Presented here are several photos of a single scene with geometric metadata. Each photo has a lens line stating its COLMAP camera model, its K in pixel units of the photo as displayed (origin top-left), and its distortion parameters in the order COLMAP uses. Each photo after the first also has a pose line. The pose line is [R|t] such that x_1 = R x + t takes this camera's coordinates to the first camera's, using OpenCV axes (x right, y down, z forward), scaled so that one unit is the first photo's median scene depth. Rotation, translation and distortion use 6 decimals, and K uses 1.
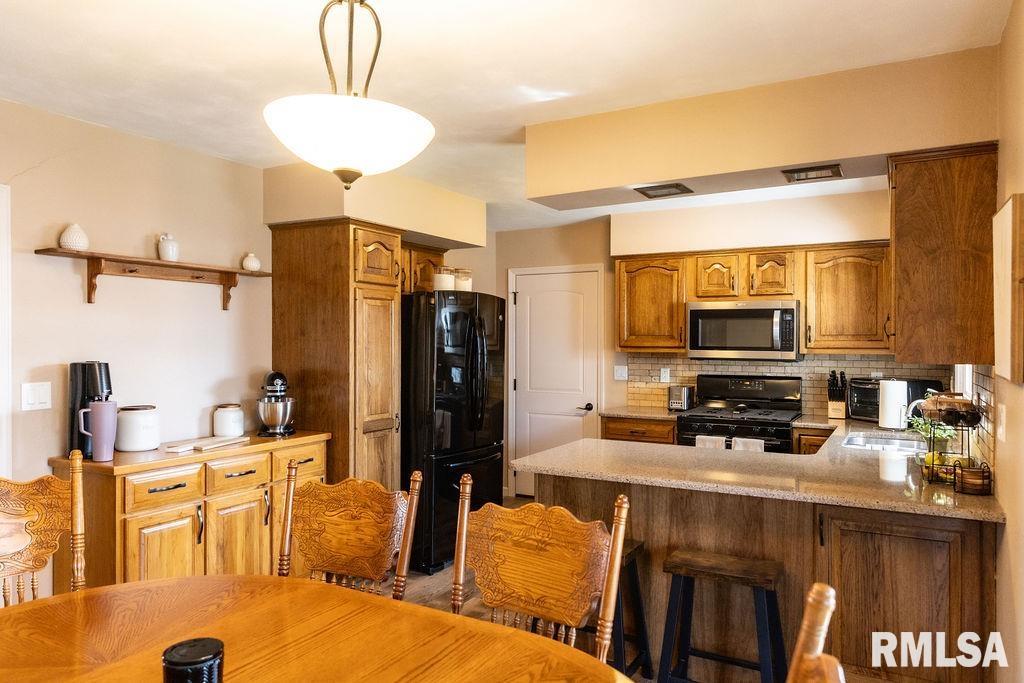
lens RADIAL K [[685.1, 0, 512.0], [0, 685.1, 341.5], [0, 0, 1]] dist [0.007865, 0.001231]
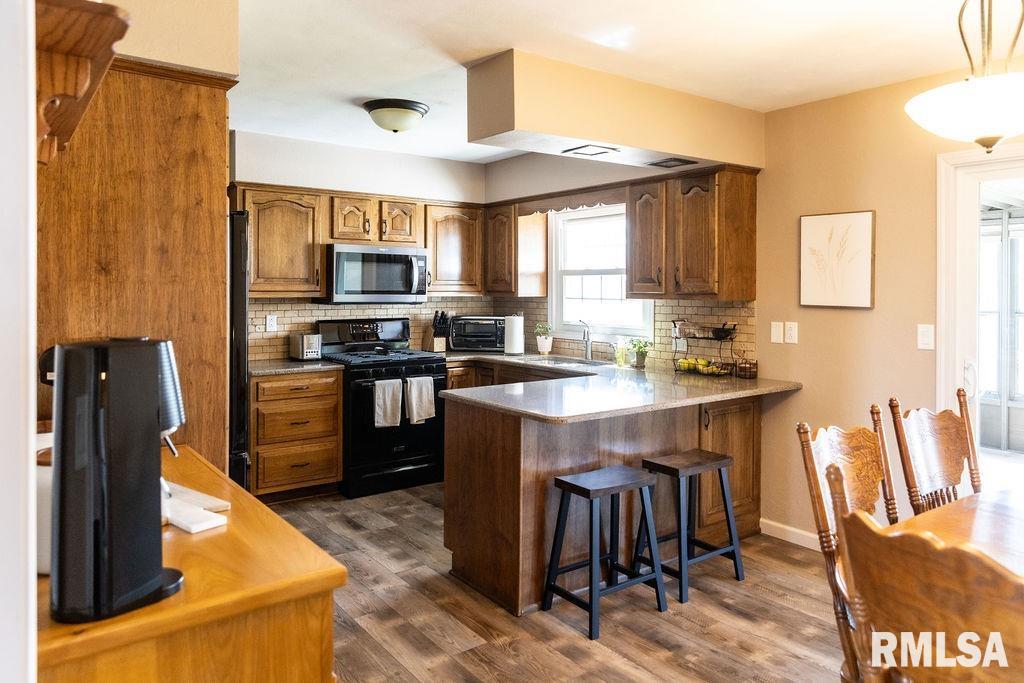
lens RADIAL K [[685.1, 0, 512.0], [0, 685.1, 341.5], [0, 0, 1]] dist [0.007865, 0.001231]
pose [[0.441118, -0.069038, 0.894790, -0.514796], [-0.005675, 0.996802, 0.079707, 0.000161], [-0.897431, -0.040238, 0.439316, 0.379317]]
